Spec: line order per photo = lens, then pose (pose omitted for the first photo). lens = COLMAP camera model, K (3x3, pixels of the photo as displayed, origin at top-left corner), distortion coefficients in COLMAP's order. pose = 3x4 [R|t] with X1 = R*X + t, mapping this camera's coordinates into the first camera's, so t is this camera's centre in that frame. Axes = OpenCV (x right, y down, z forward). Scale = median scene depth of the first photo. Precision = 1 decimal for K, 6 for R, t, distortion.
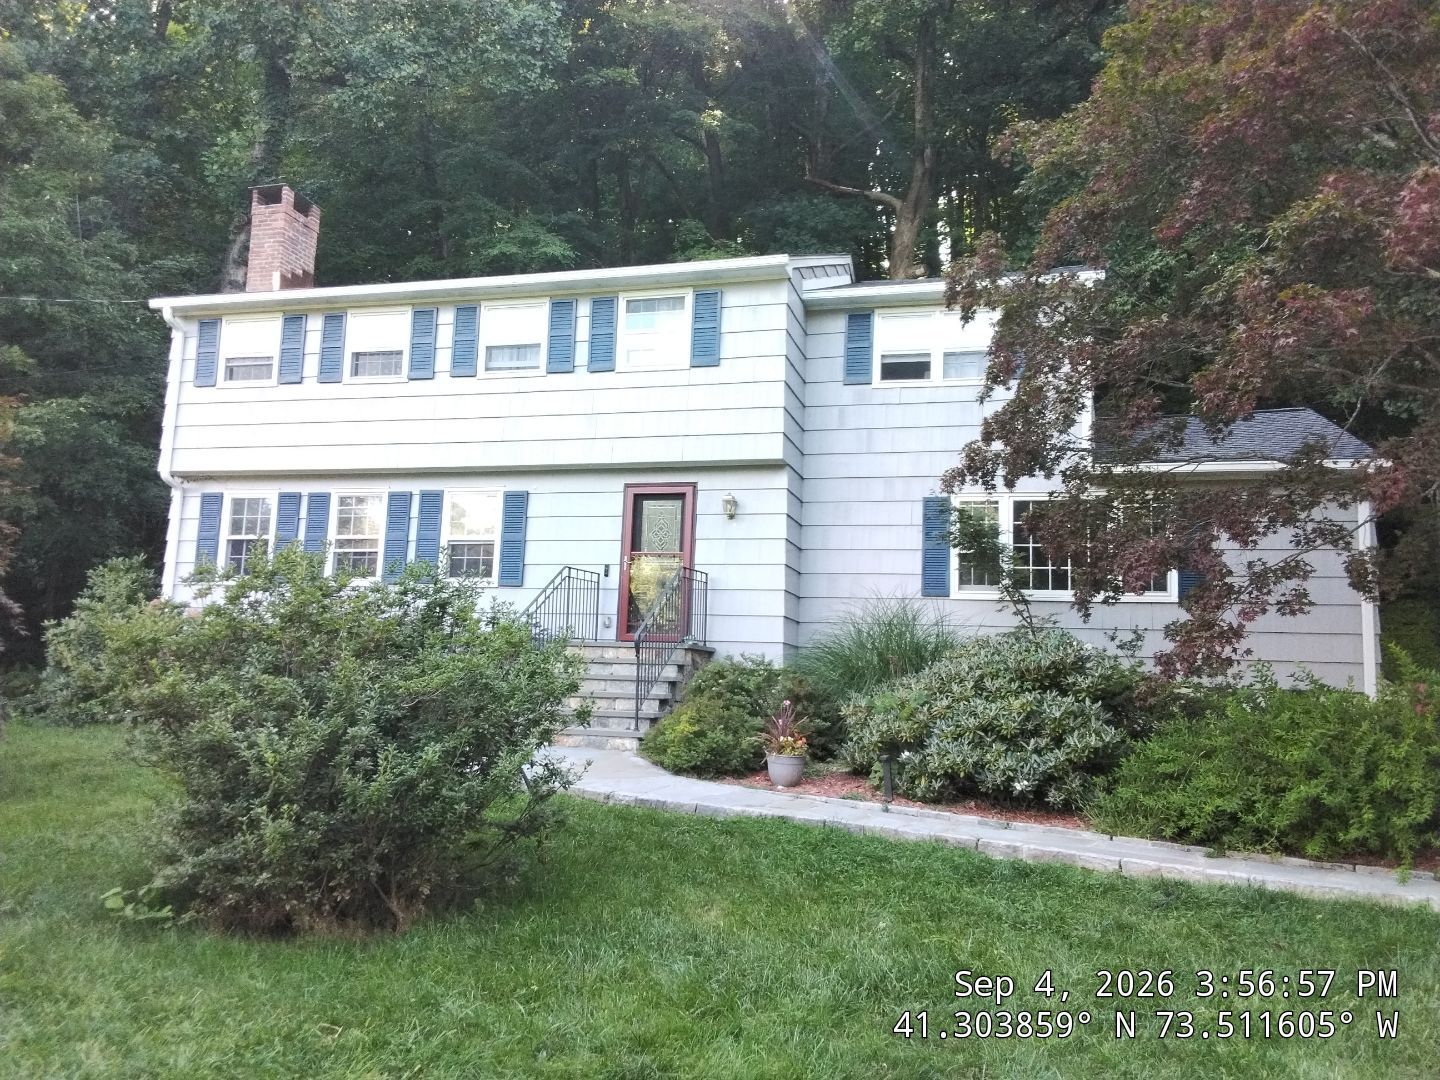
lens RADIAL K [[1098.0, 0, 720.0], [0, 1098.0, 540.0], [0, 0, 1]] dist [0.141401, -0.195106]
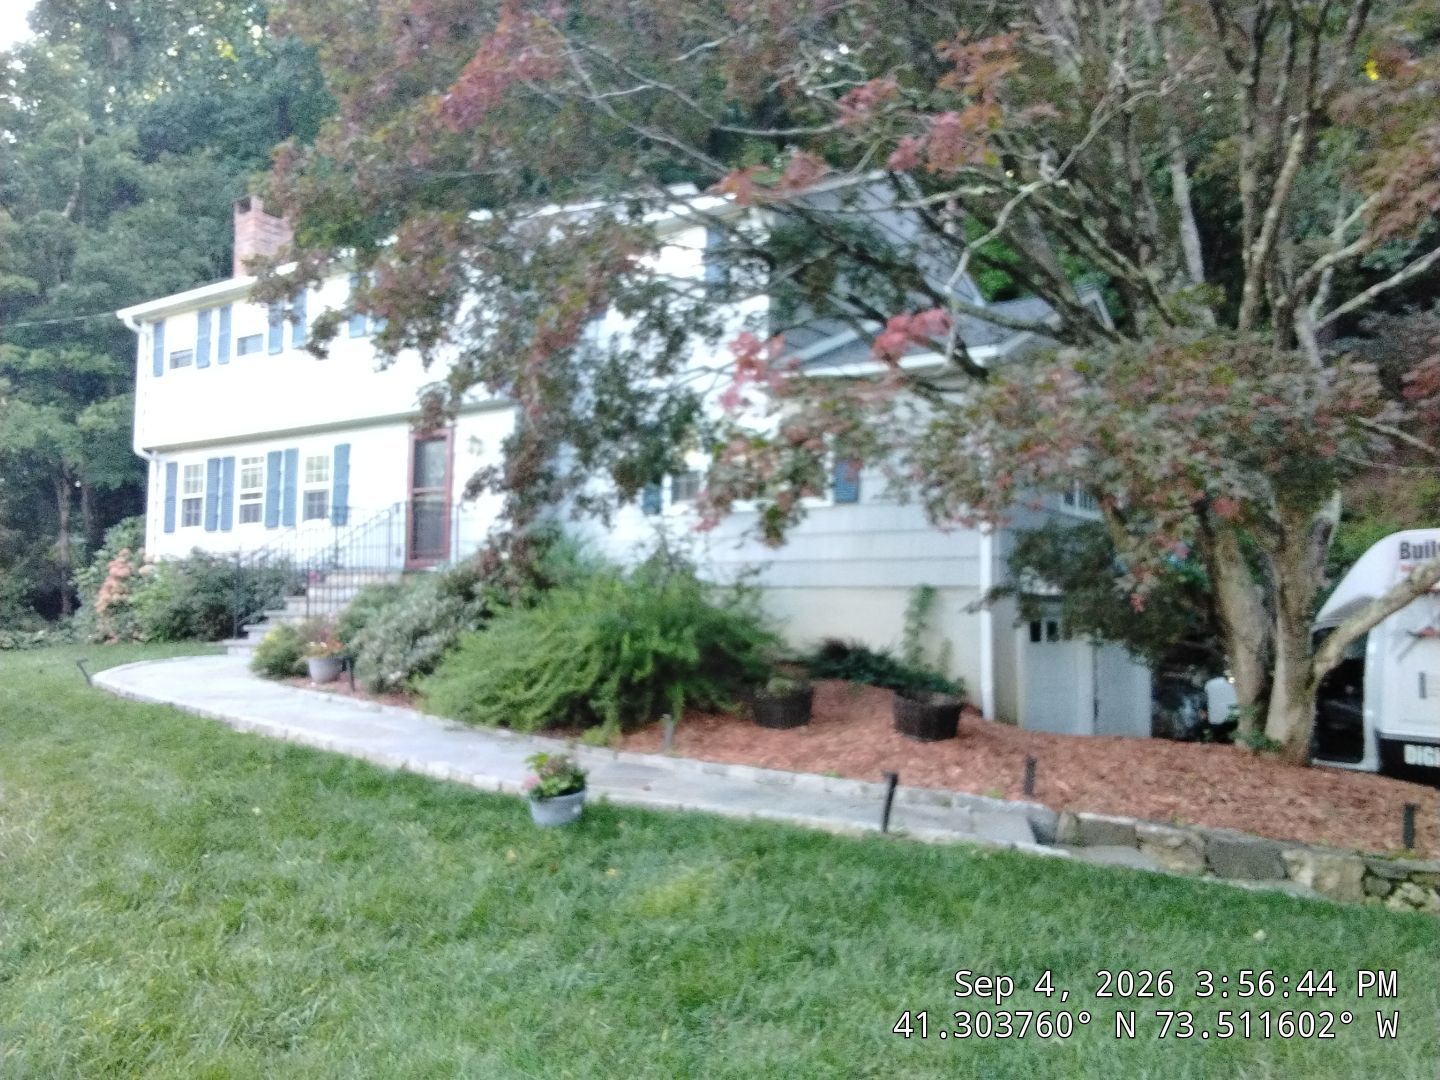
lens RADIAL K [[1098.0, 0, 720.0], [0, 1098.0, 540.0], [0, 0, 1]] dist [0.141401, -0.195106]
pose [[0.943190, -0.050235, -0.328434, 0.536361], [0.073596, 0.995537, 0.059080, 0.015934], [0.324000, -0.079895, 0.942677, 0.010777]]
